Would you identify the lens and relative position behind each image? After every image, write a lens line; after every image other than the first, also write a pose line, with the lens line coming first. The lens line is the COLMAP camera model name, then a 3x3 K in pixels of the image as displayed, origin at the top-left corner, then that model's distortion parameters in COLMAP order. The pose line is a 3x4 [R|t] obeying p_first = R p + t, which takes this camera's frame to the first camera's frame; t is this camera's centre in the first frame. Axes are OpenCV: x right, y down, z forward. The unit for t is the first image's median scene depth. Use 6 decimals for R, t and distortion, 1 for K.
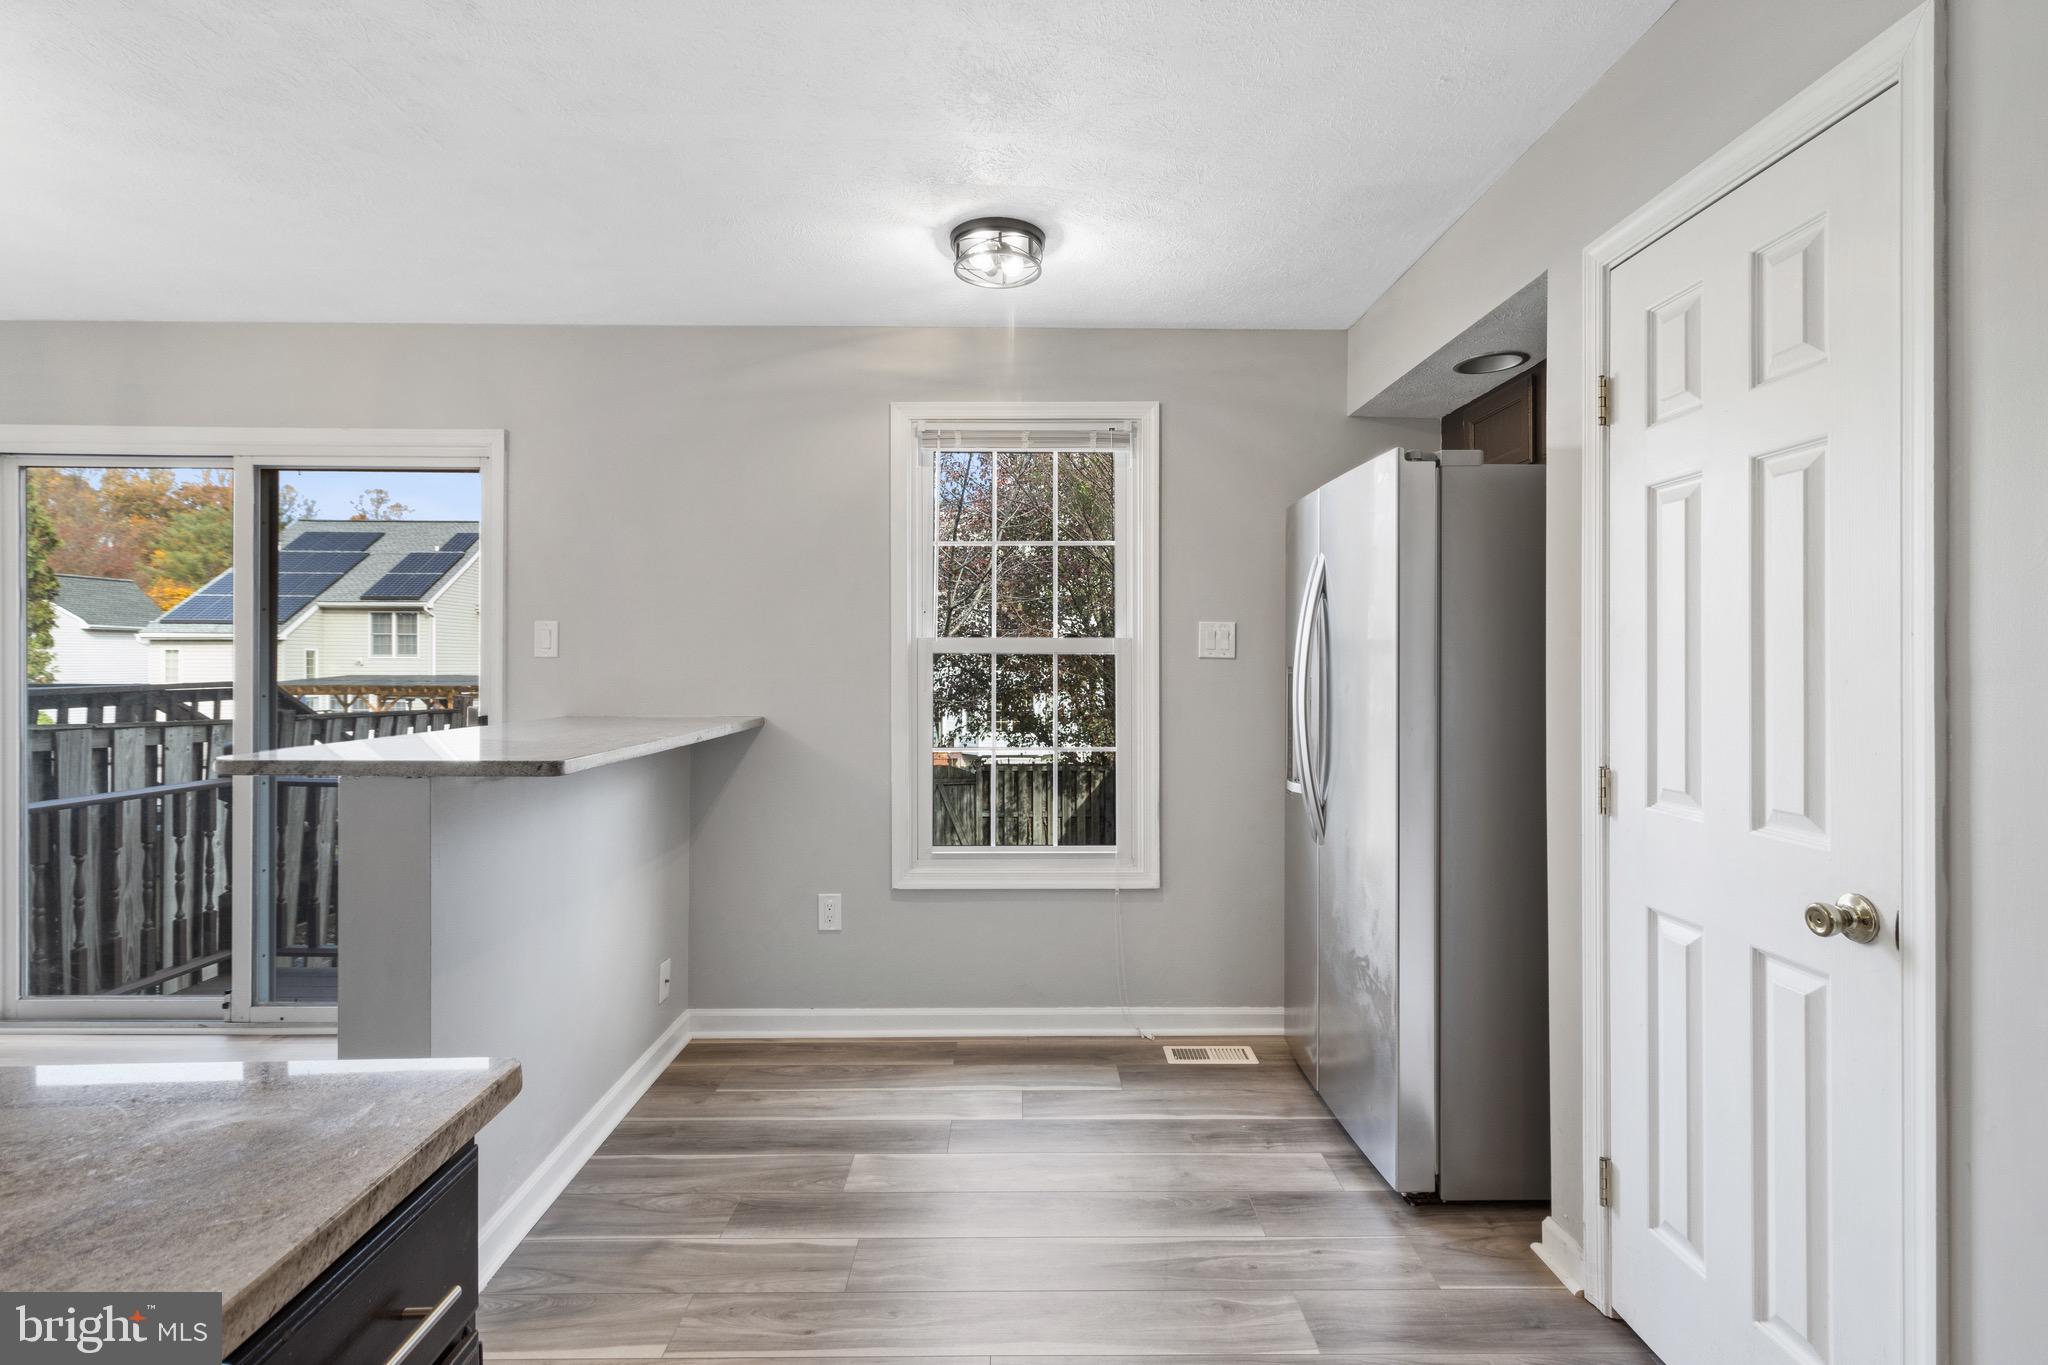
lens RADIAL K [[958.0, 0, 1019.1], [0, 958.0, 663.8], [0, 0, 1]] dist [0.000077, 0.000498]
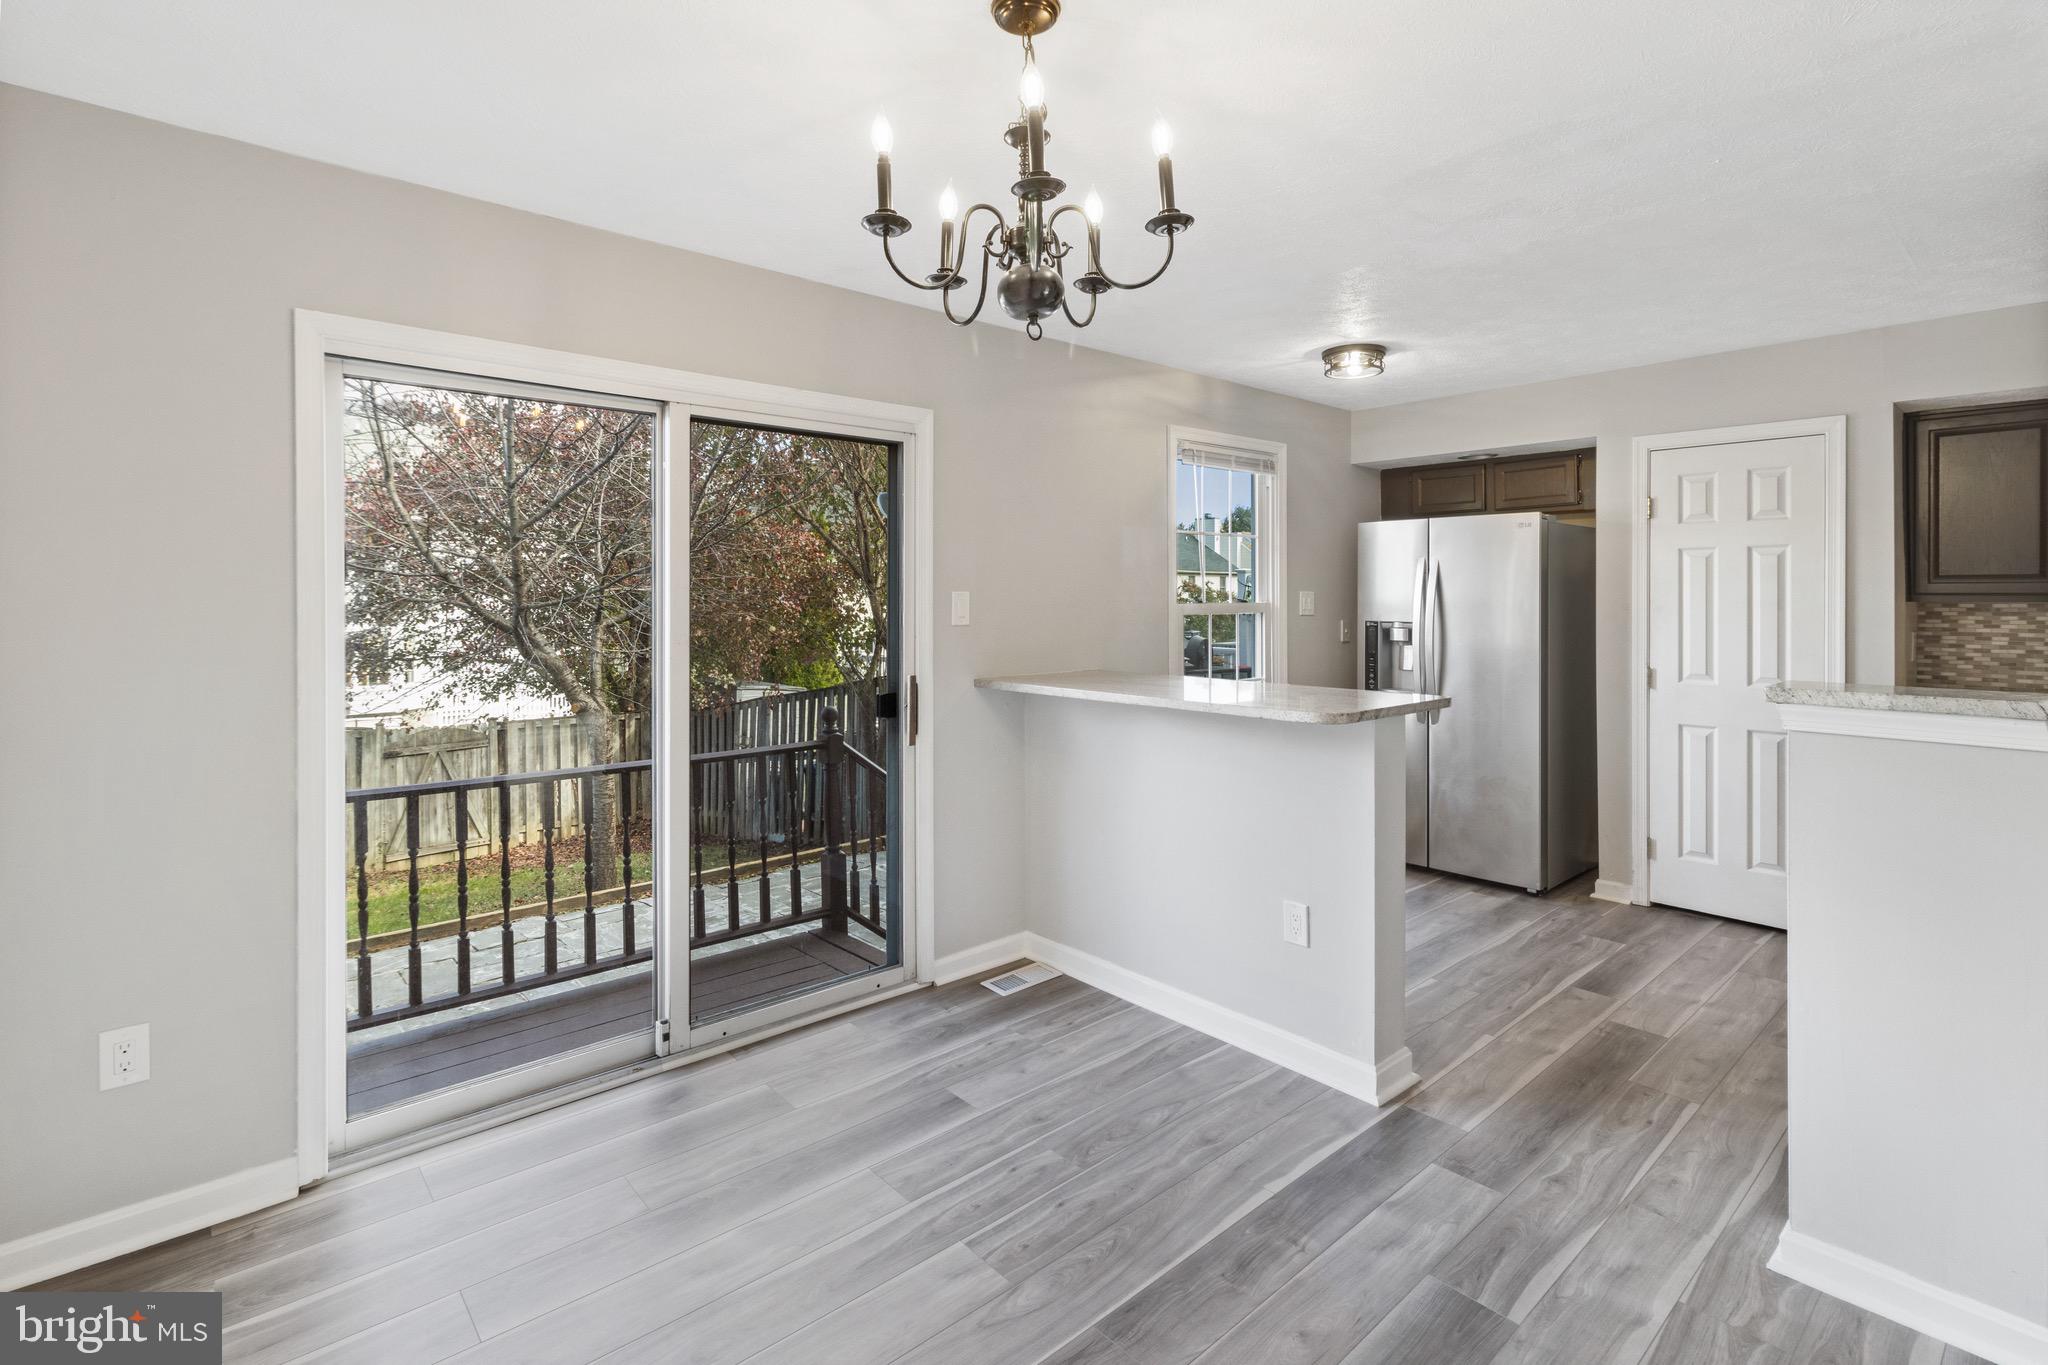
lens RADIAL K [[958.0, 0, 1021.1], [0, 958.0, 602.9], [0, 0, 1]] dist [0.000077, 0.000498]
pose [[0.756900, -0.007452, 0.653488, -1.235921], [0.004654, 0.999971, 0.006013, -0.040774], [-0.653514, -0.001509, 0.756913, 0.149085]]
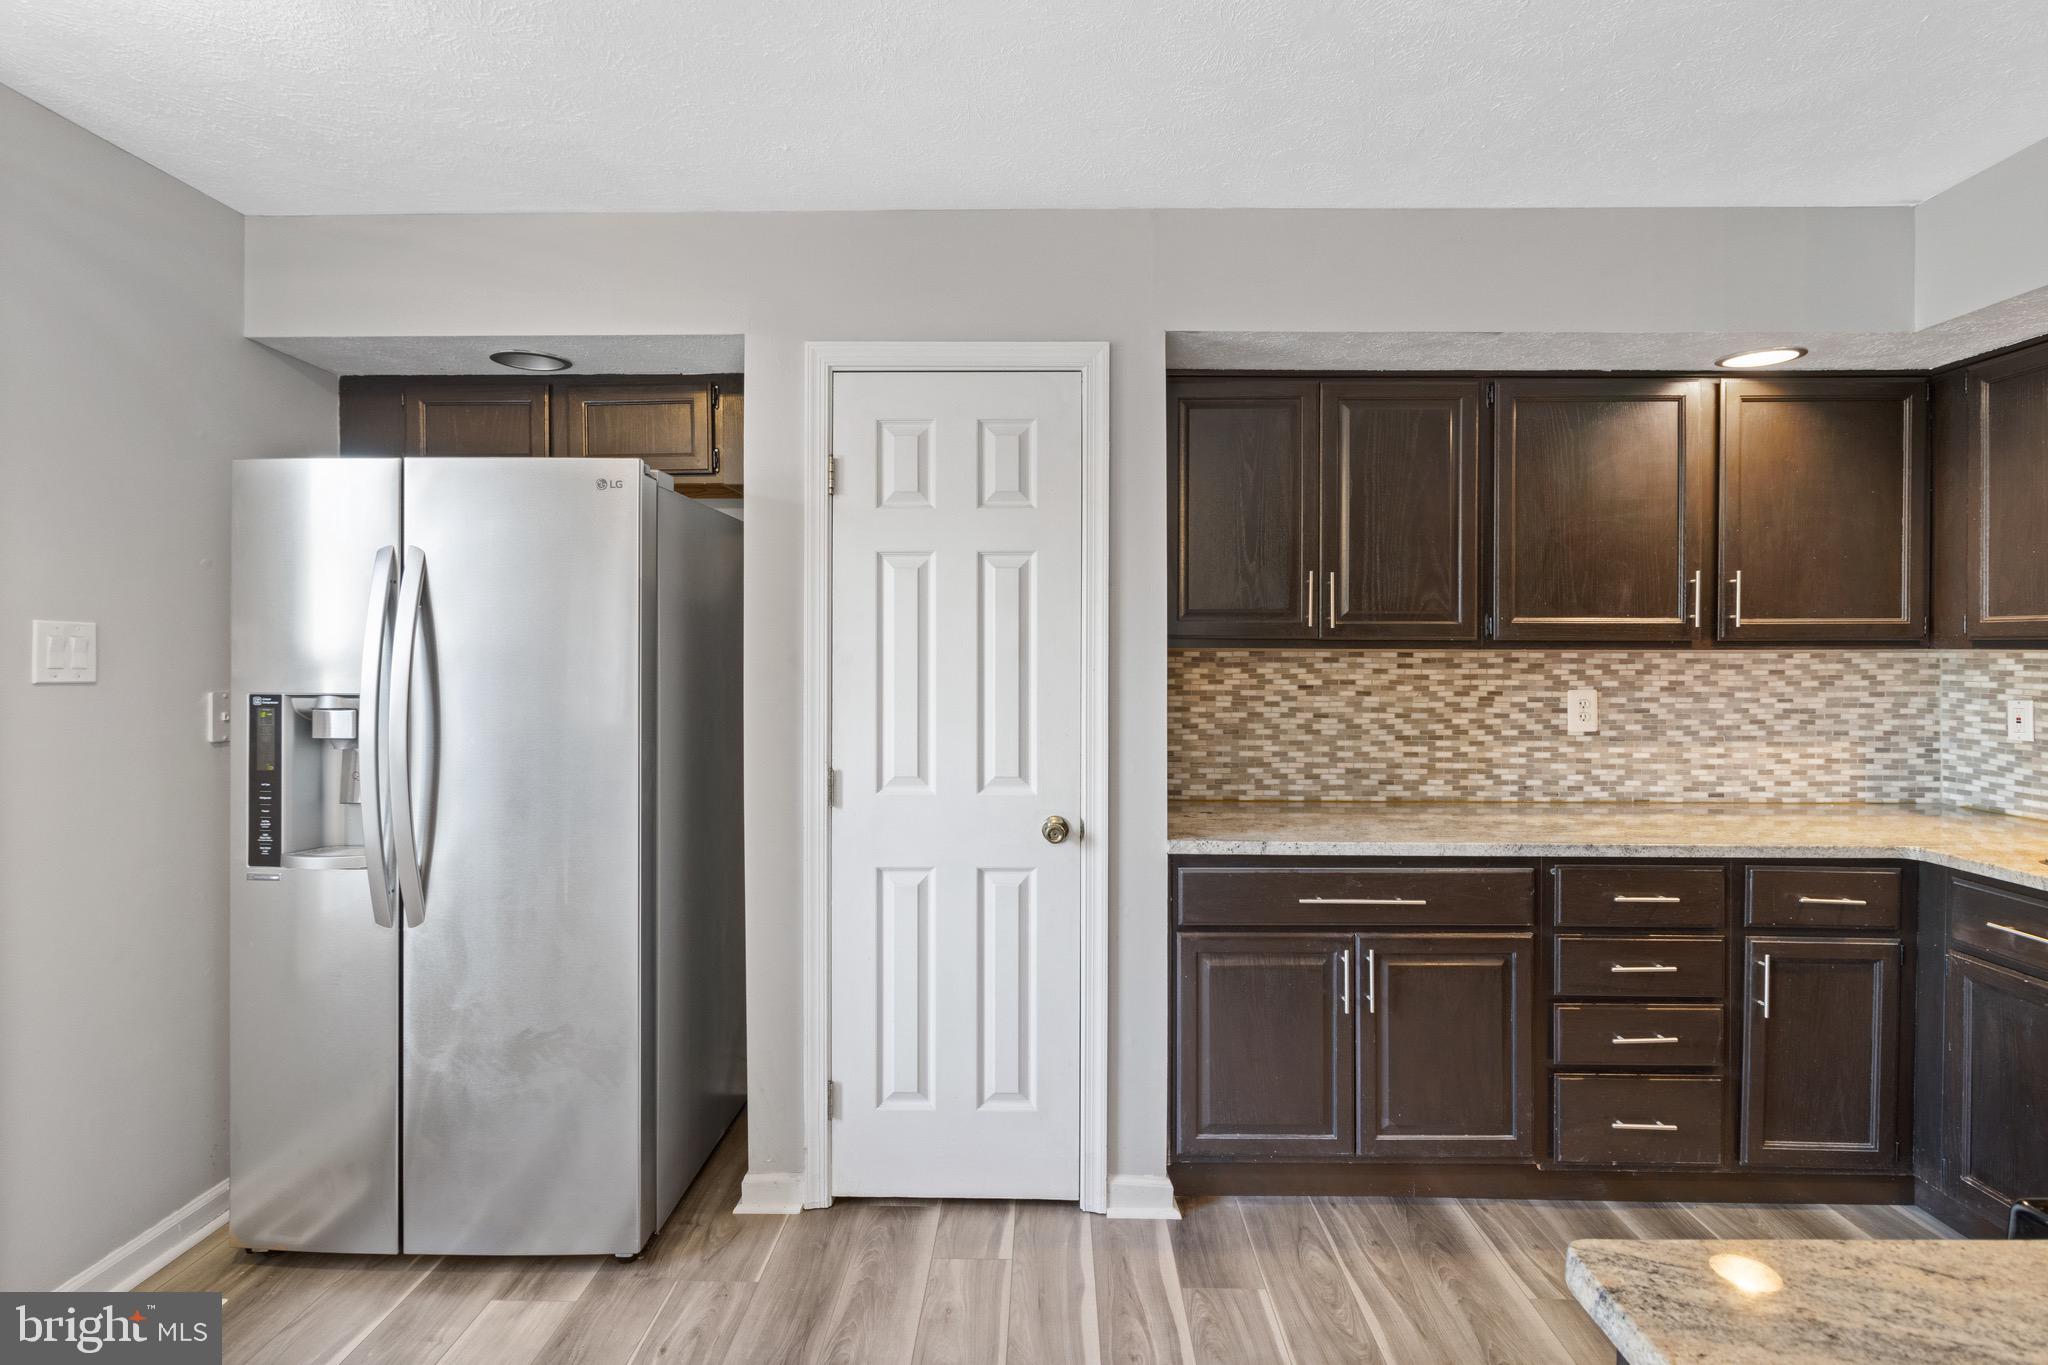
lens RADIAL K [[1002.4, 0, 1037.9], [0, 1002.4, 648.4], [0, 0, 1]] dist [-0.009053, 0.002276]
pose [[0.019115, 0.001754, 0.999816, -0.419215], [0.001202, 0.999998, -0.001778, -0.027604], [-0.999817, 0.001236, 0.019113, 0.429497]]
